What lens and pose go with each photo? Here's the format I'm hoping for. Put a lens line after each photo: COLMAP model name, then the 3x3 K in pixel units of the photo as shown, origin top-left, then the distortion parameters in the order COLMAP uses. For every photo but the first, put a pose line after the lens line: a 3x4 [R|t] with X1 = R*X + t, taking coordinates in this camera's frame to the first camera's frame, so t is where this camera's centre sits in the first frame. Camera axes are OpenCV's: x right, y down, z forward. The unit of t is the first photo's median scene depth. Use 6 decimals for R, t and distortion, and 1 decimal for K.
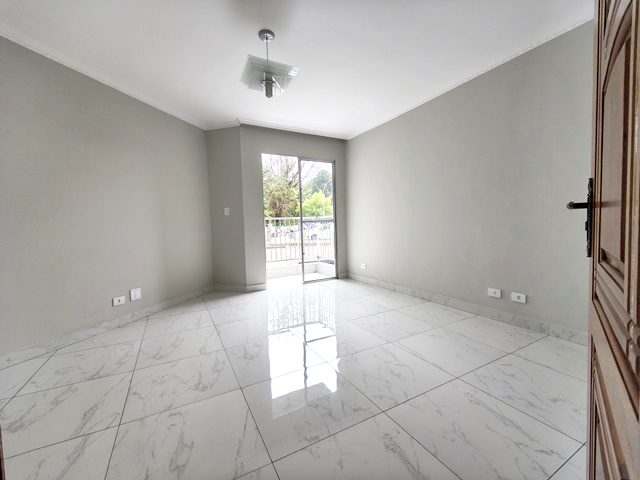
lens RADIAL K [[273.1, 0, 320.3], [0, 273.1, 236.3], [0, 0, 1]] dist [0.002512, -0.001626]
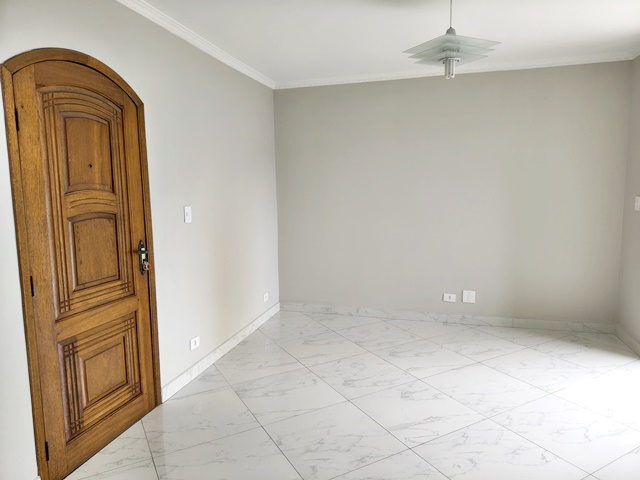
lens RADIAL K [[435.7, 0, 322.2], [0, 435.7, 241.9], [0, 0, 1]] dist [0.021000, -0.007483]
pose [[0.008275, 0.155787, -0.987756, 0.732017], [-0.030701, 0.987364, 0.155468, -0.180045], [0.999494, 0.029039, 0.012954, 0.482430]]
